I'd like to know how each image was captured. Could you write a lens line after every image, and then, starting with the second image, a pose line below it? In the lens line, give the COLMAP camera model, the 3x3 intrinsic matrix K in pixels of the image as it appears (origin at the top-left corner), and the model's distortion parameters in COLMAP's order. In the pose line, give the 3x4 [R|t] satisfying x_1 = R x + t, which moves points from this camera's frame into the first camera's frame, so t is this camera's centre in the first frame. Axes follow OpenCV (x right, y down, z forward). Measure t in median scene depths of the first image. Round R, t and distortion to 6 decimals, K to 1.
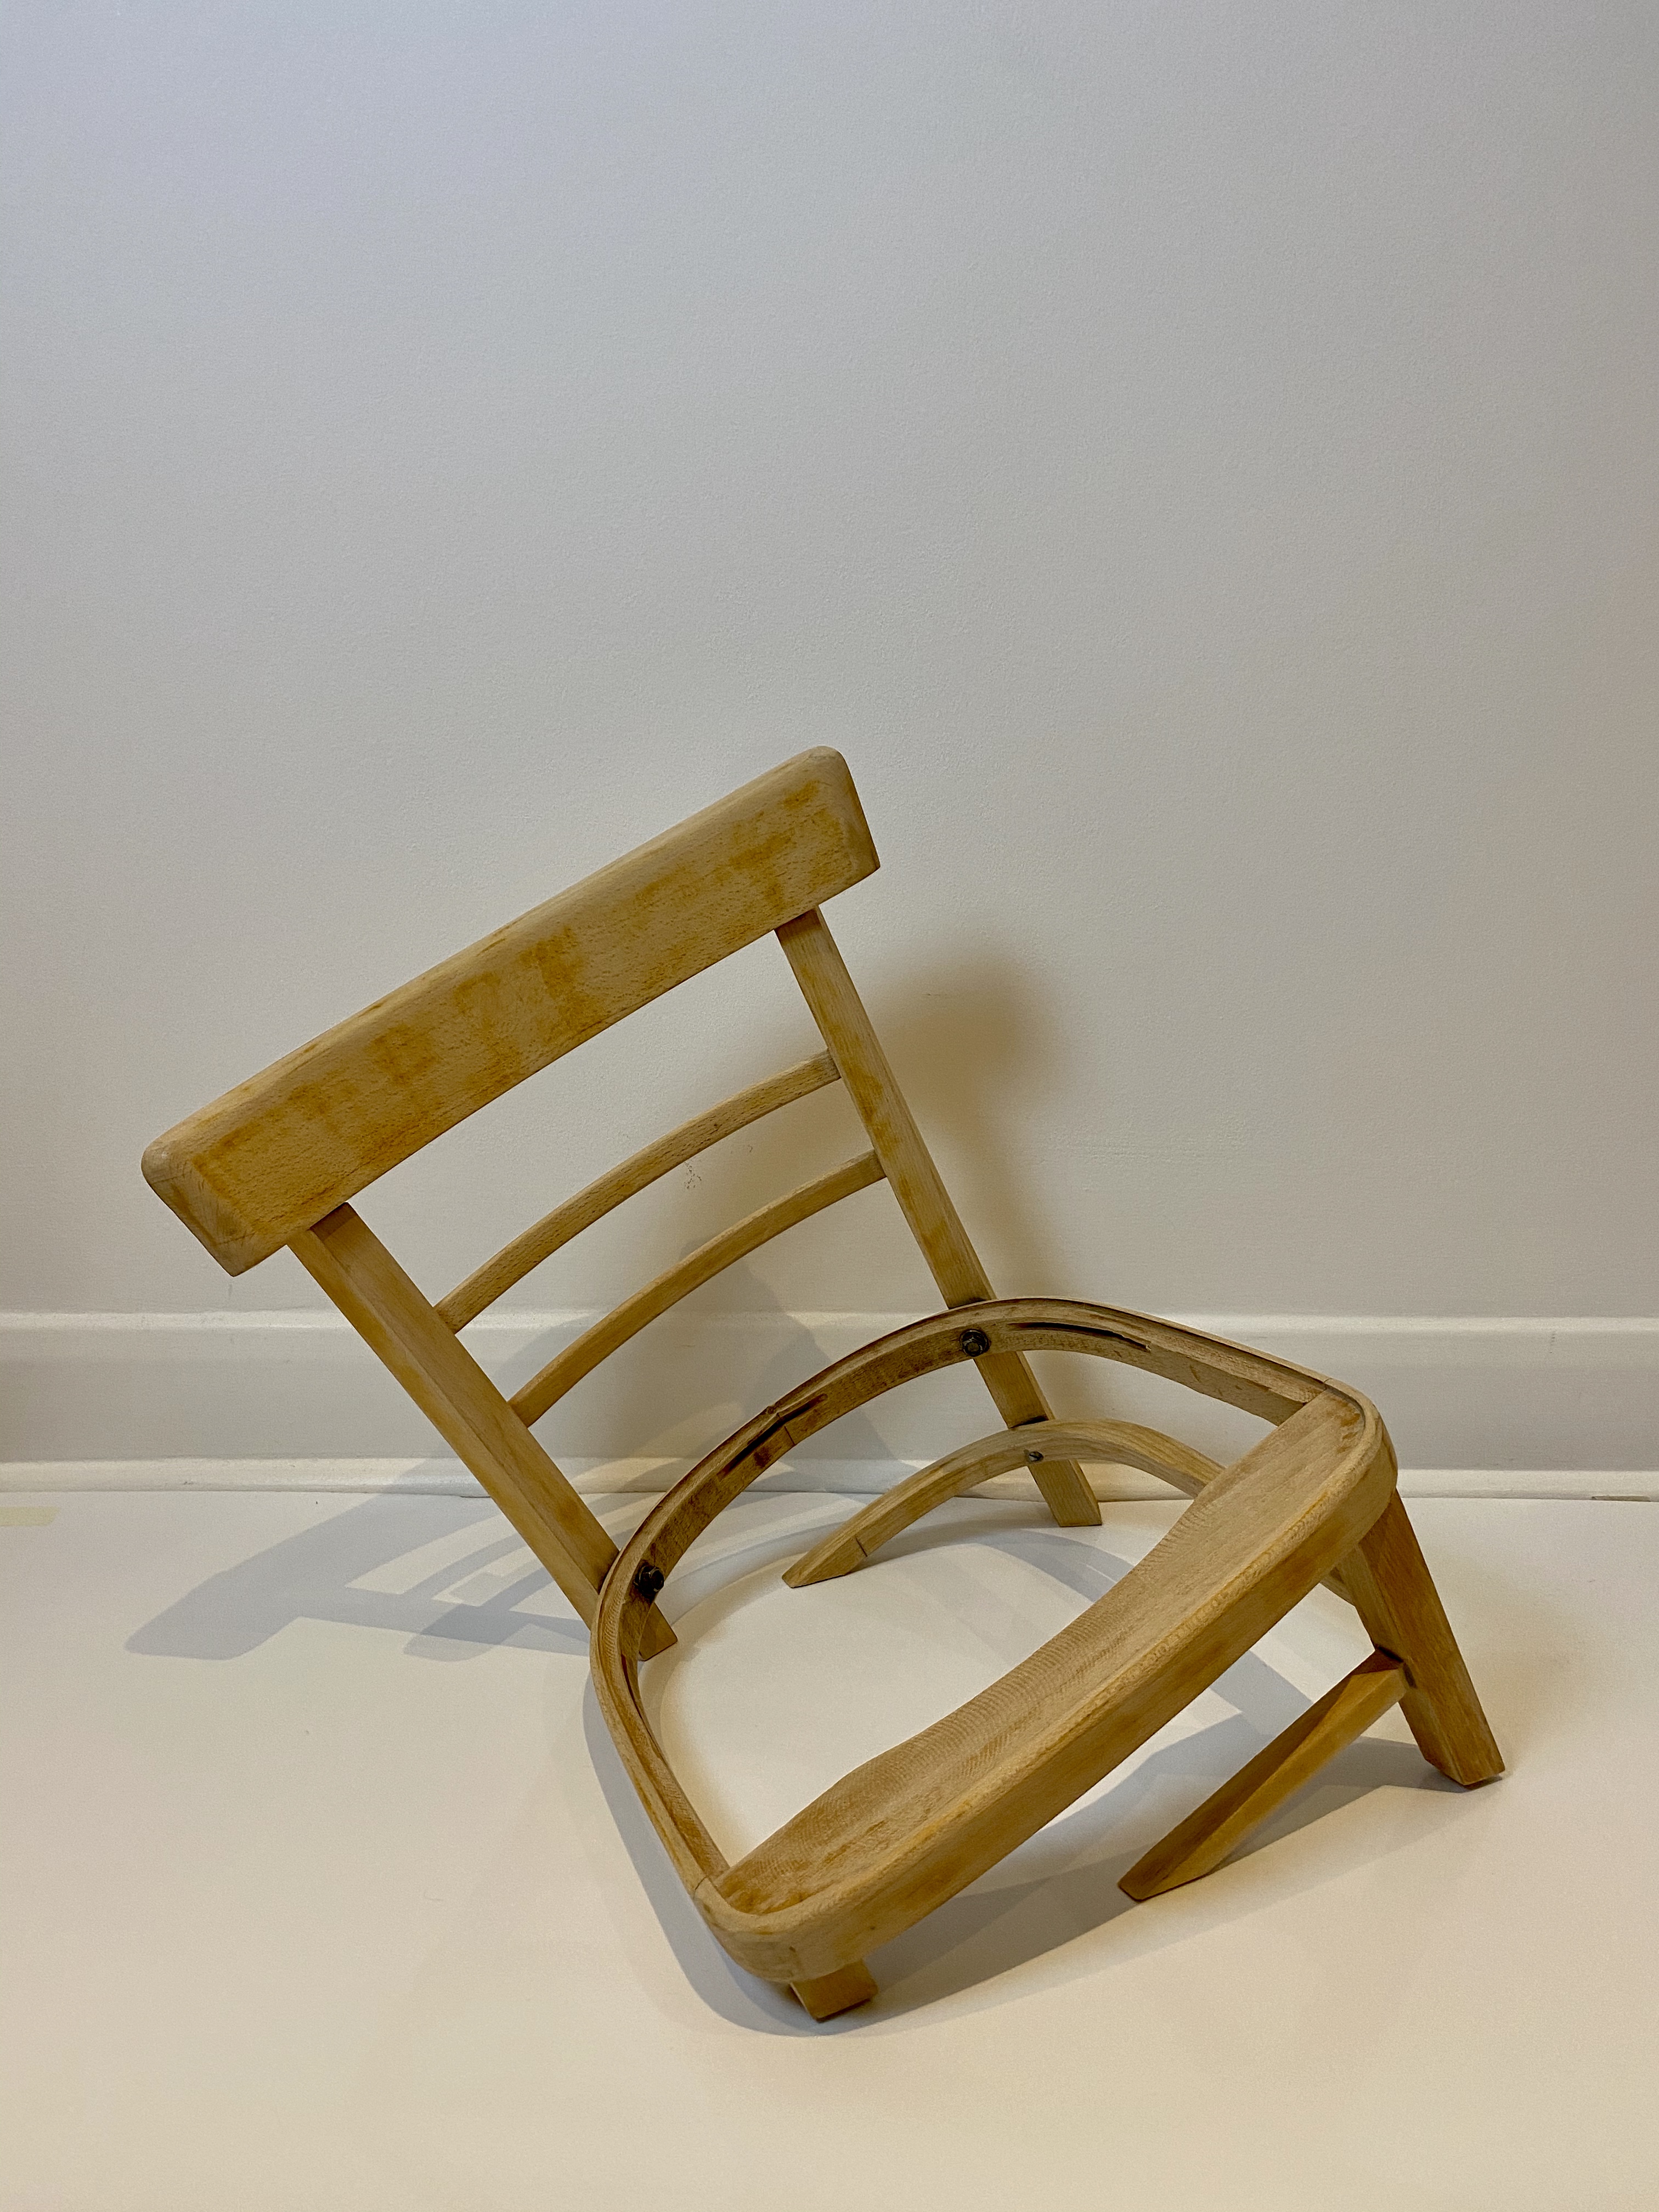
lens RADIAL K [[1623.8, 0, 834.4], [0, 1623.8, 1099.5], [0, 0, 1]] dist [0.040011, -0.021871]
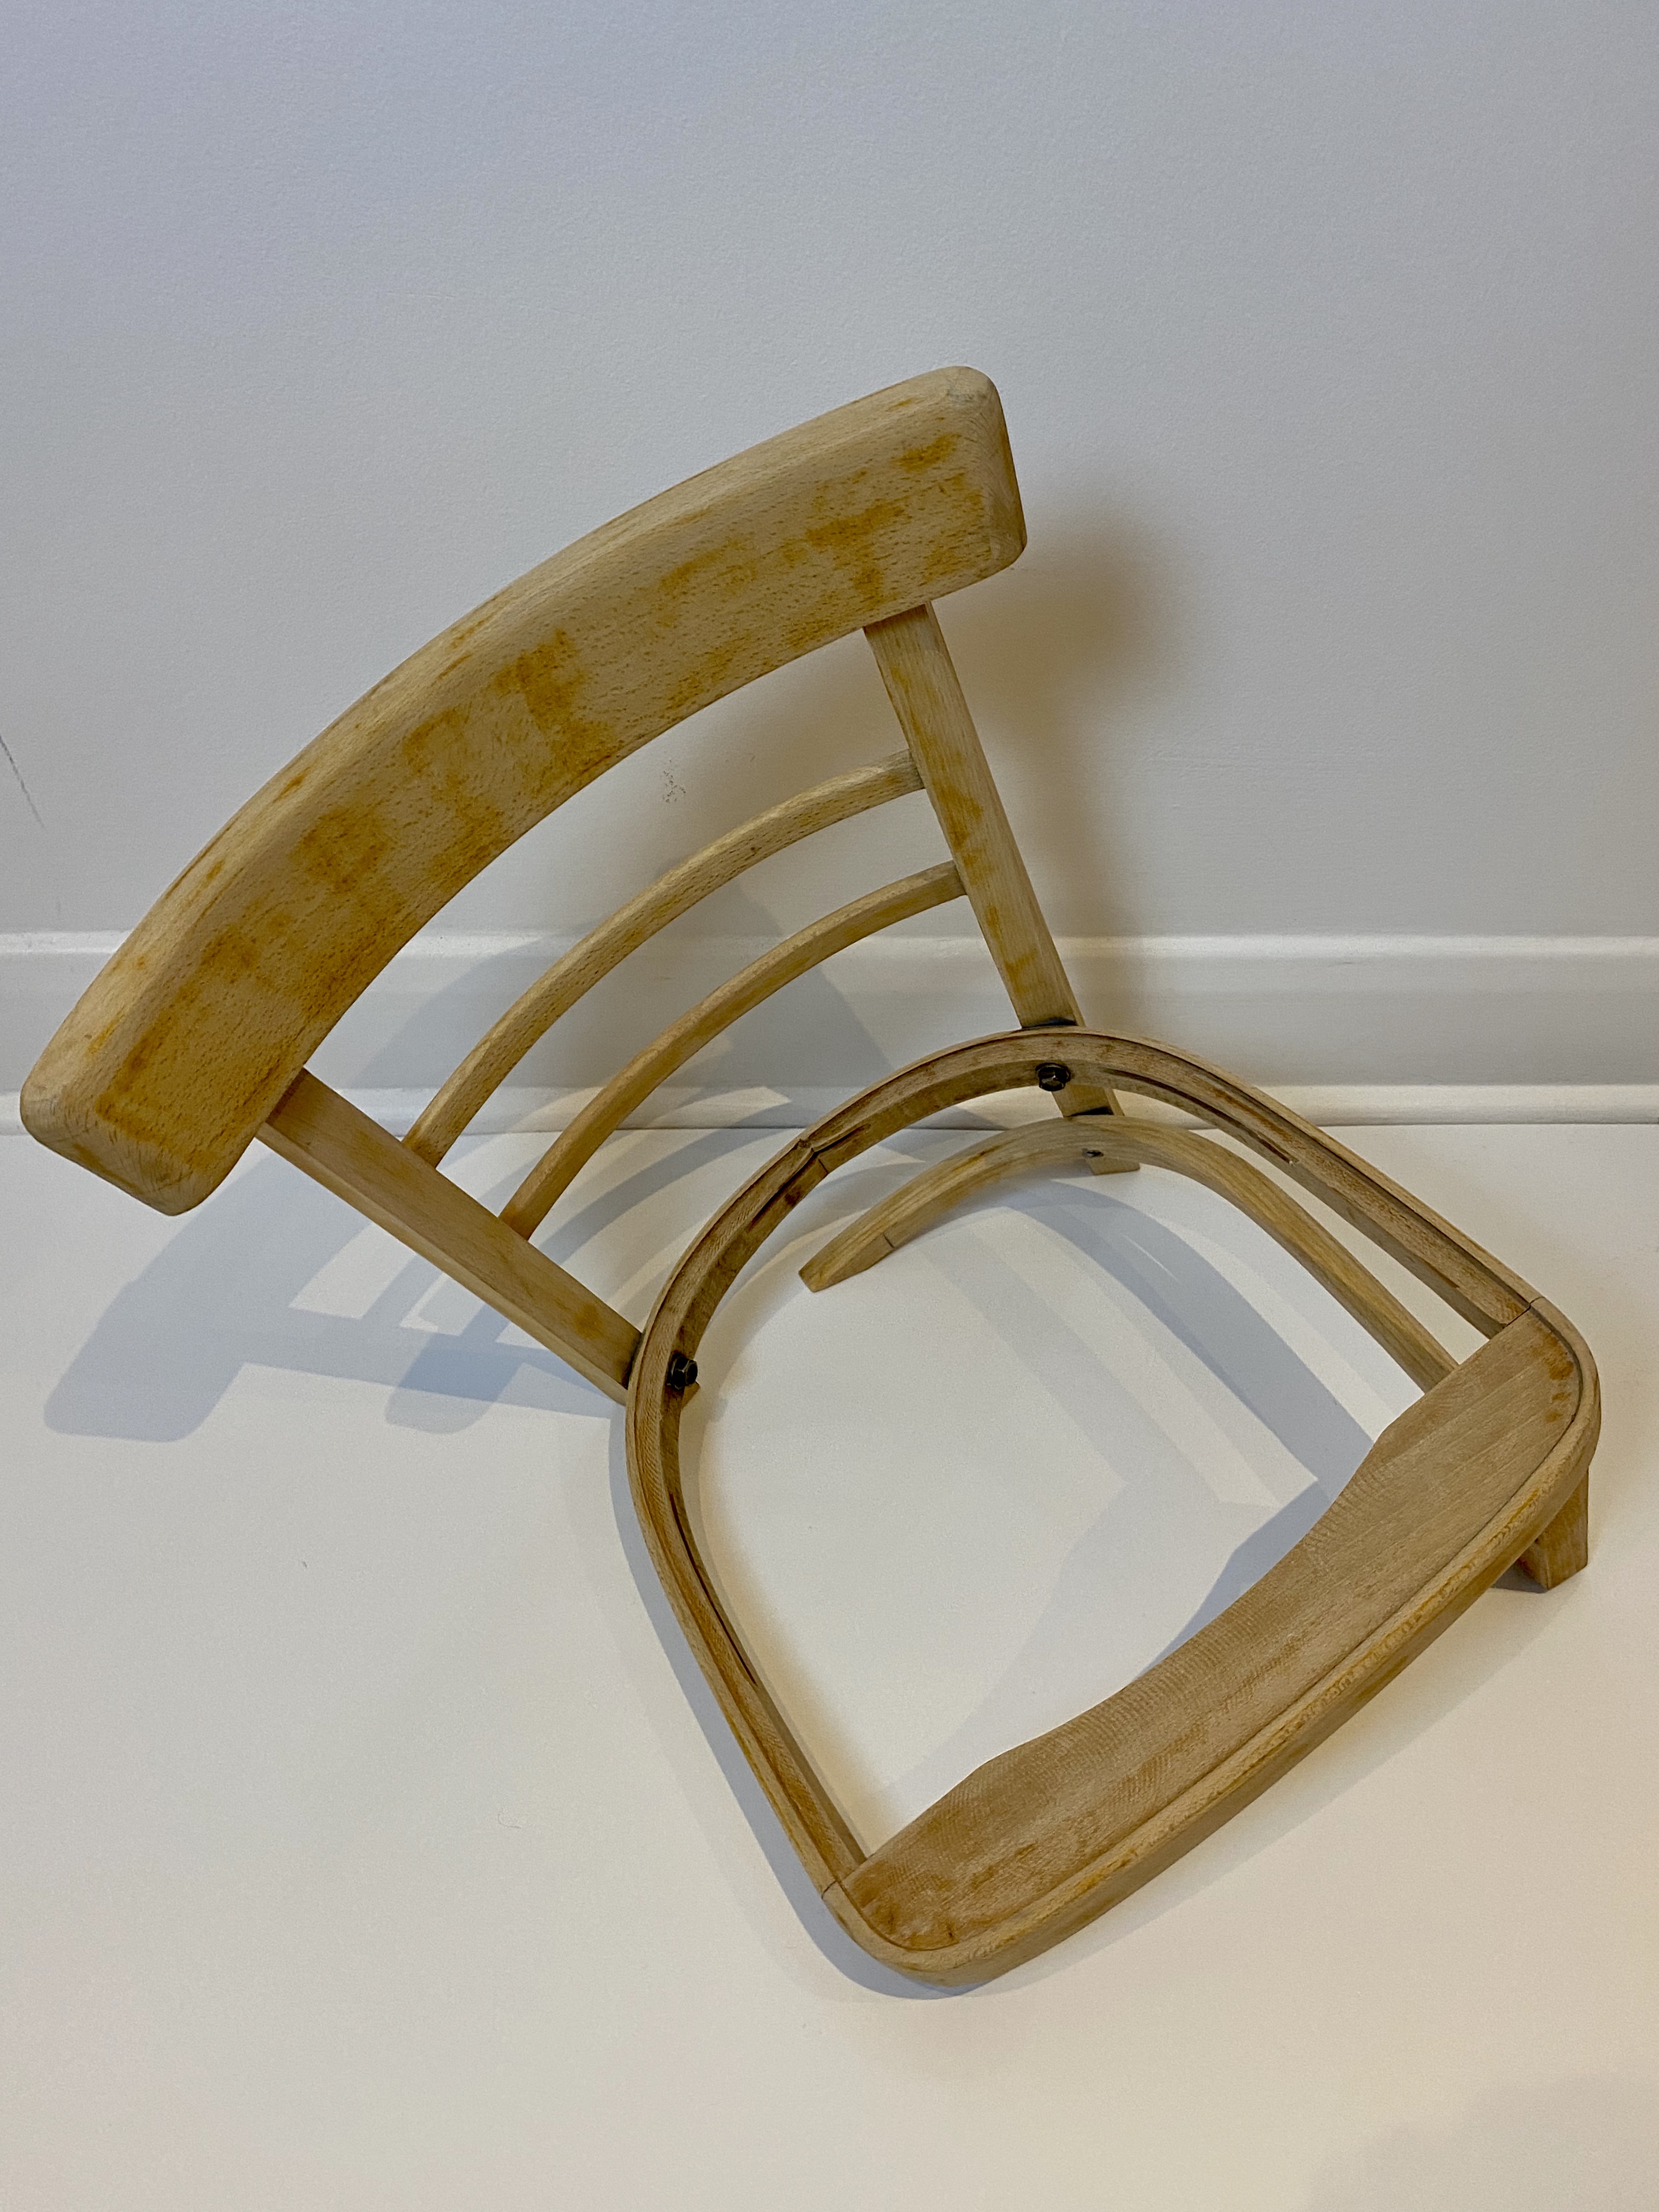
lens RADIAL K [[1758.0, 0, 832.5], [0, 1758.0, 1084.4], [0, 0, 1]] dist [0.042640, -0.018263]
pose [[0.992339, -0.017521, 0.122296, -0.146701], [-0.048325, 0.855975, 0.514754, -0.328038], [-0.113701, -0.516721, 0.848570, 0.276453]]
